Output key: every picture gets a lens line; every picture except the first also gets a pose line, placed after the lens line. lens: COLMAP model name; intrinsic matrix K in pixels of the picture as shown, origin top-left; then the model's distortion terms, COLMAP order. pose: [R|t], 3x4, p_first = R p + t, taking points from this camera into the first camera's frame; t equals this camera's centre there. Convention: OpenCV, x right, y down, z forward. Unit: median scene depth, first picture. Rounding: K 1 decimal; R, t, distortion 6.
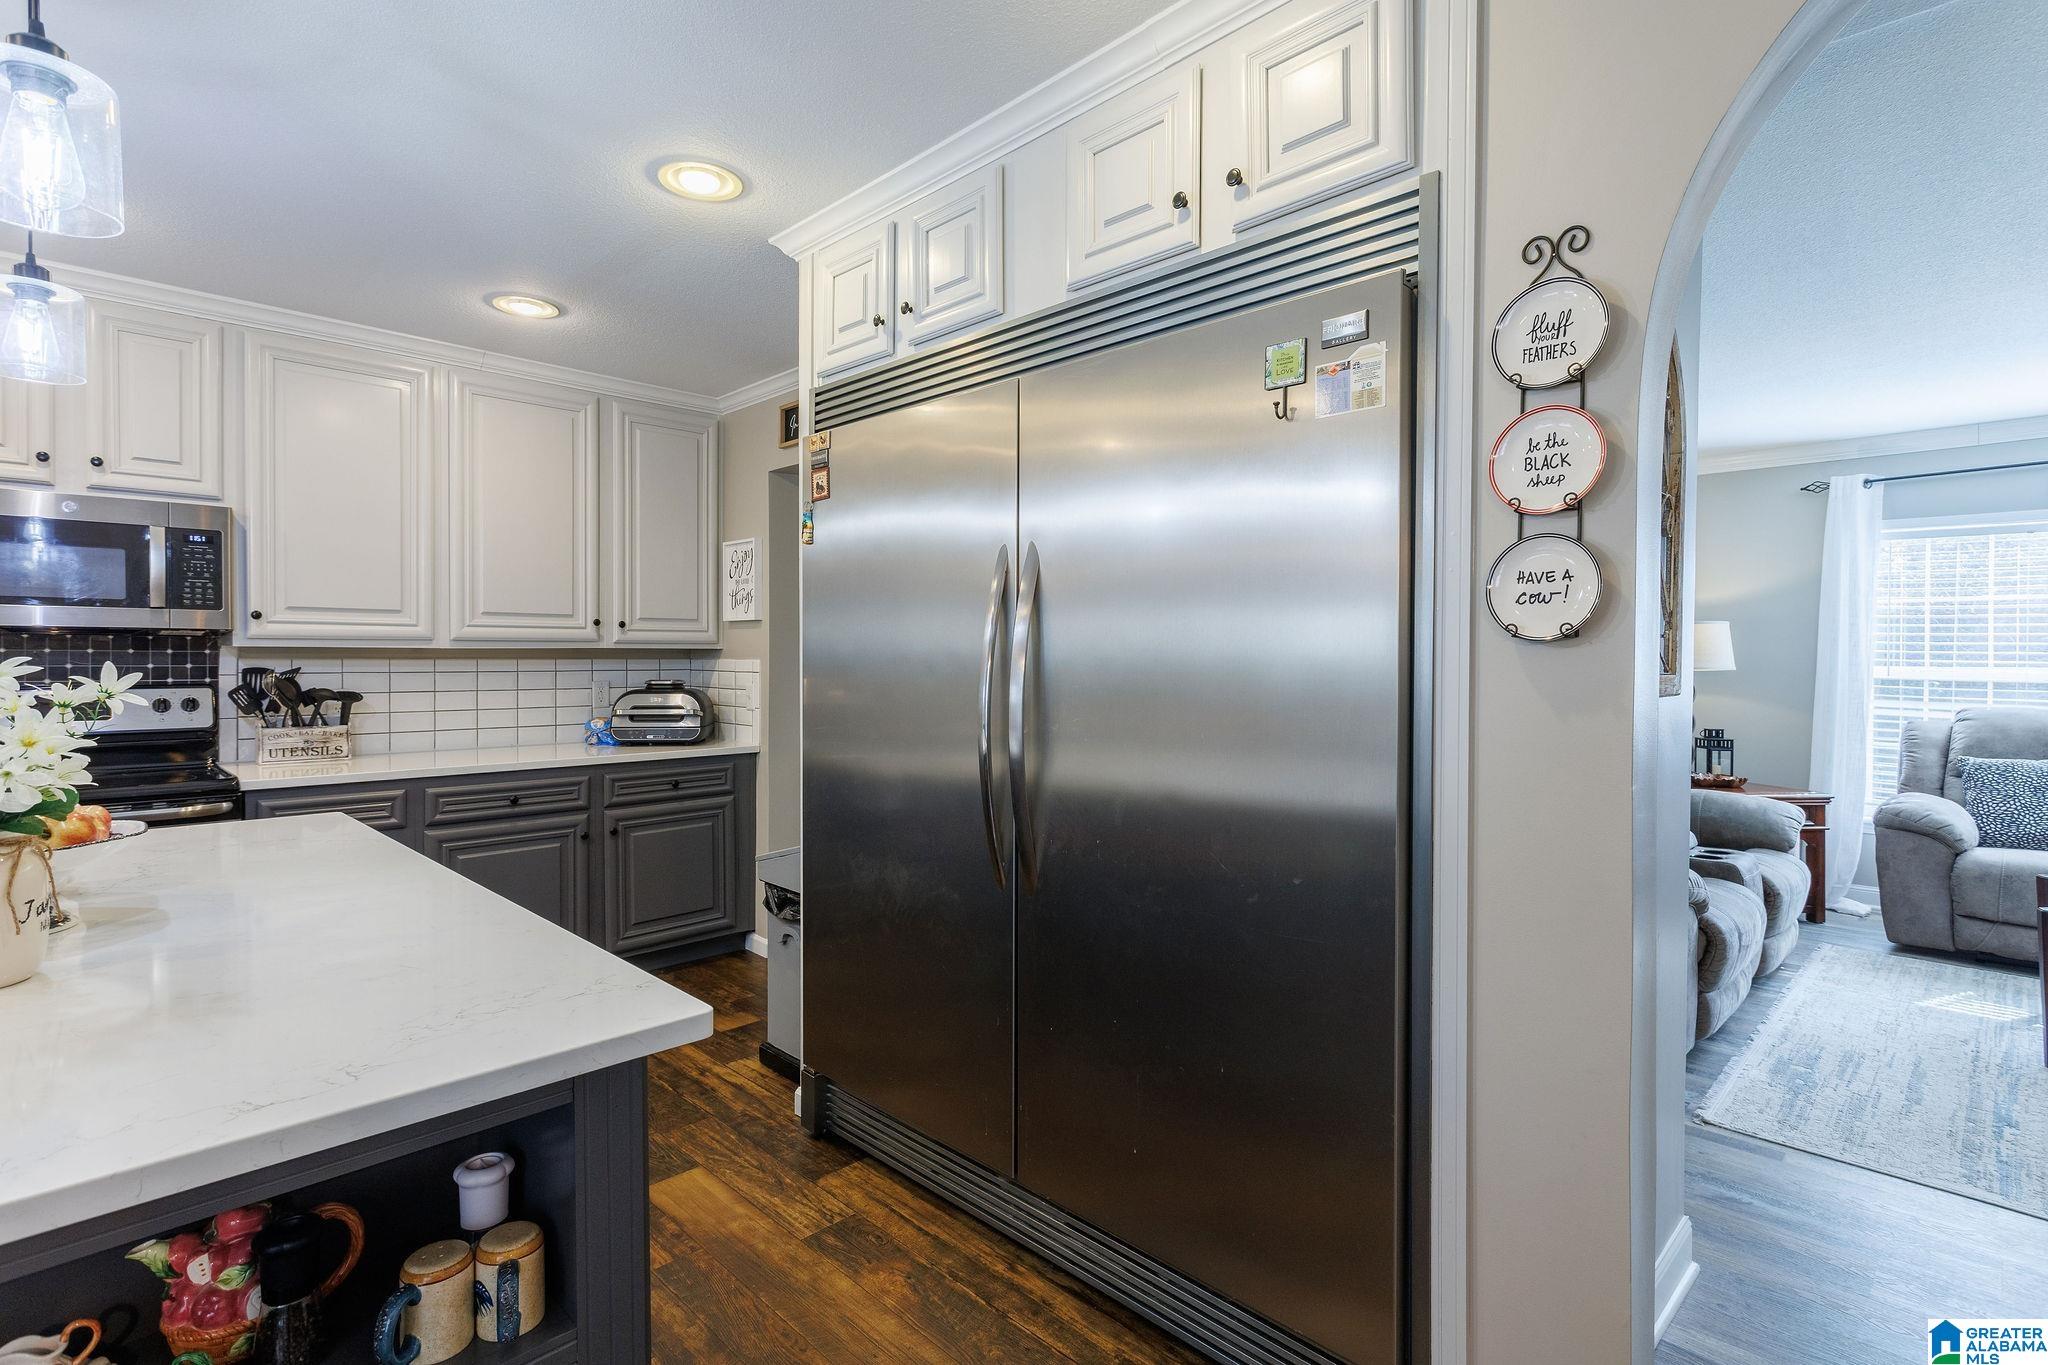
lens RADIAL K [[980.6, 0, 1024.4], [0, 980.6, 668.7], [0, 0, 1]] dist [0.004596, 0.001933]
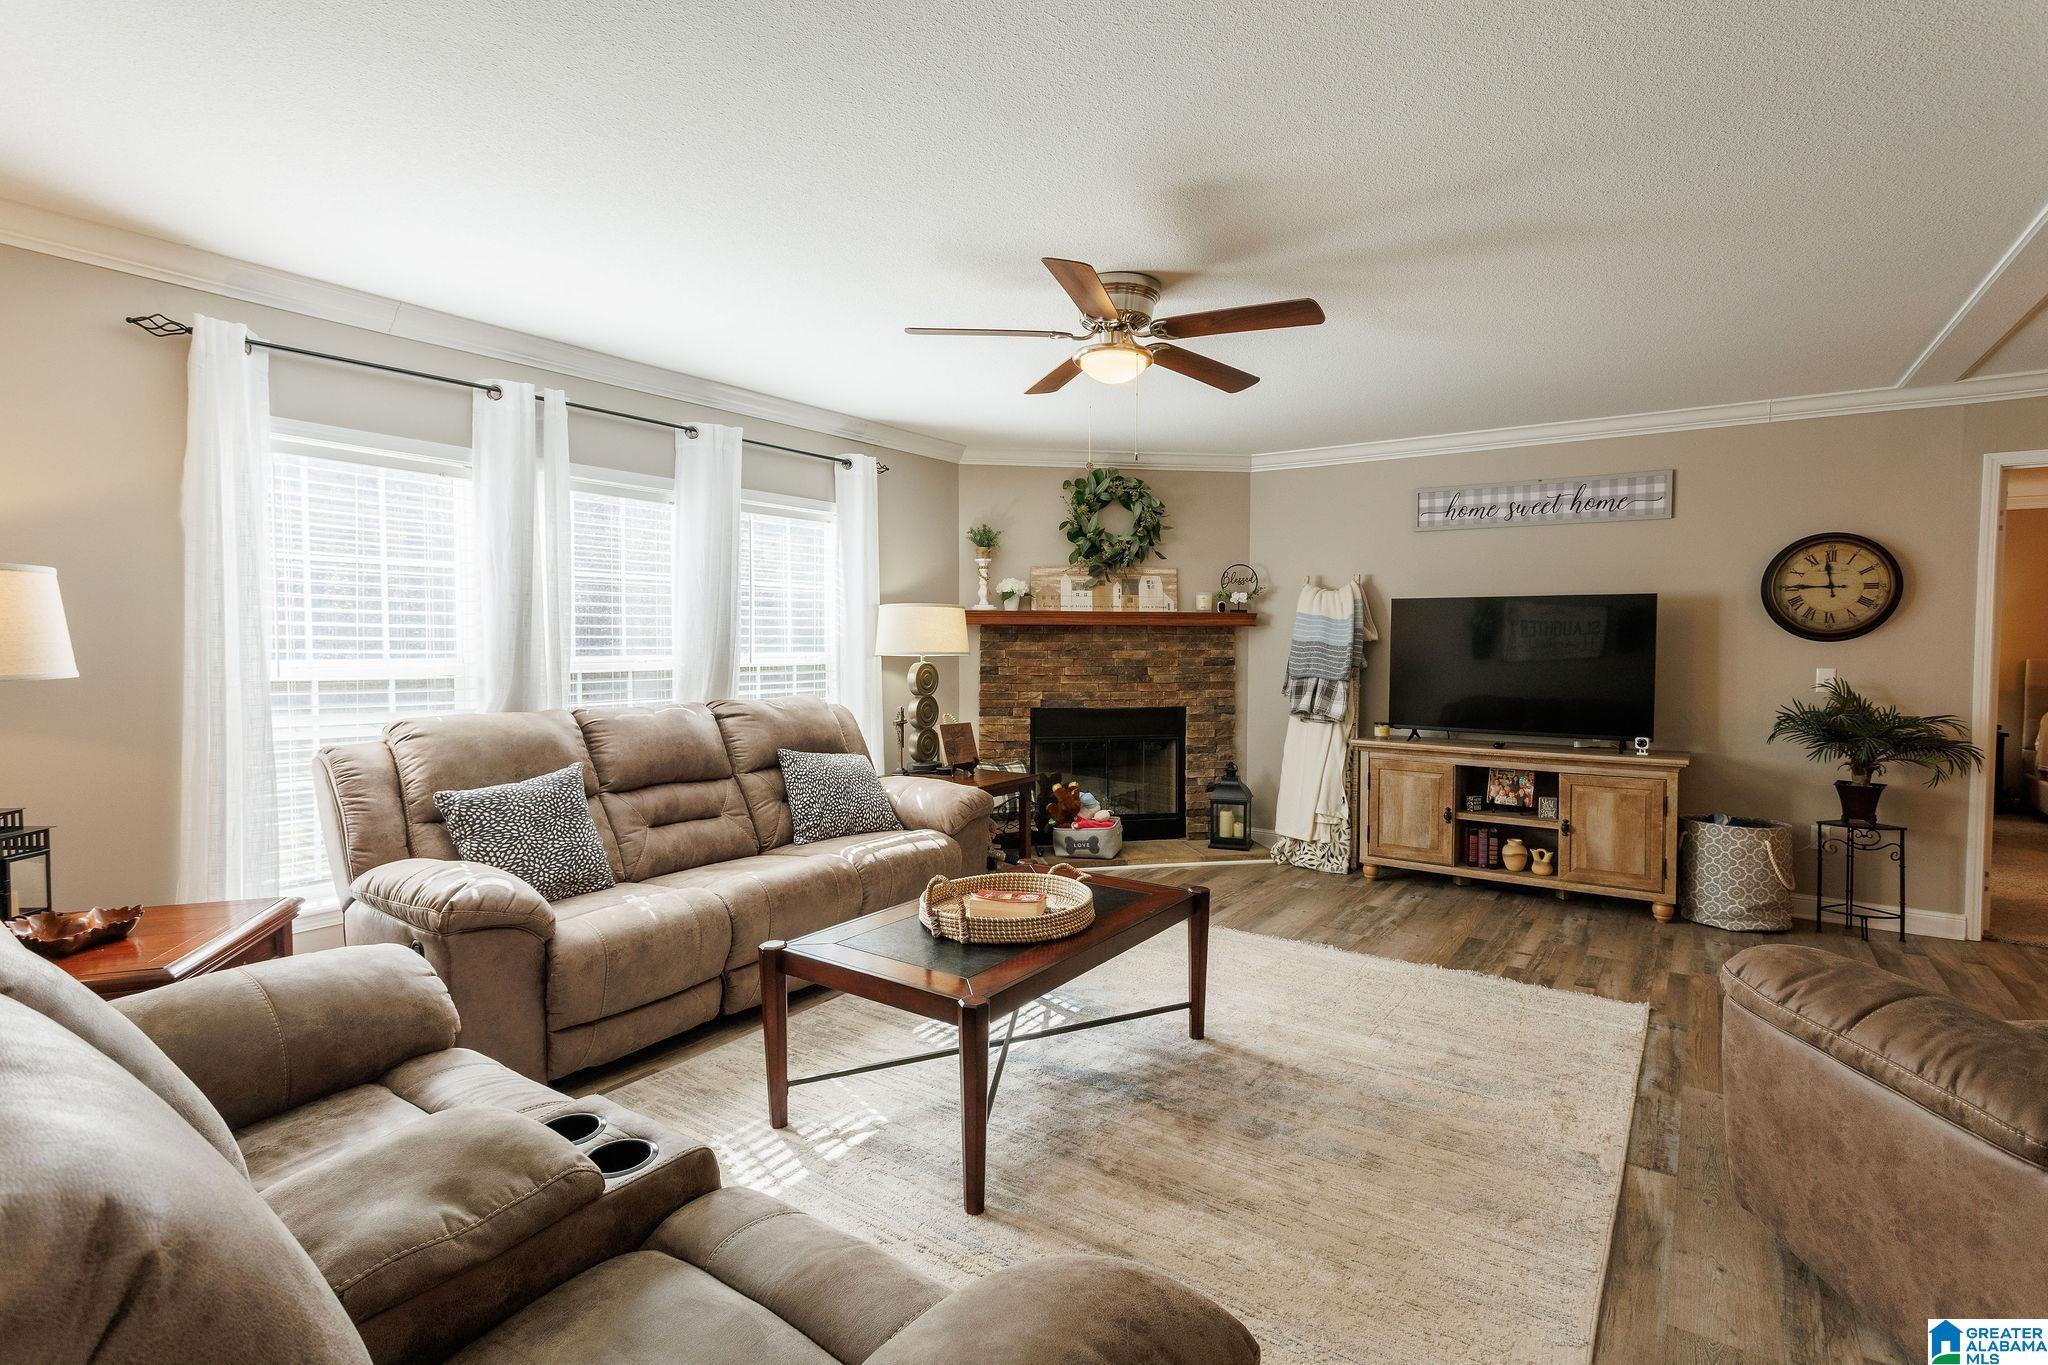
lens RADIAL K [[980.6, 0, 1015.6], [0, 980.6, 667.2], [0, 0, 1]] dist [0.004596, 0.001933]
pose [[-0.177972, -0.026363, 0.983682, 0.029540], [0.015701, 0.999438, 0.029626, -0.001338], [-0.983910, 0.020717, -0.177458, 0.097591]]
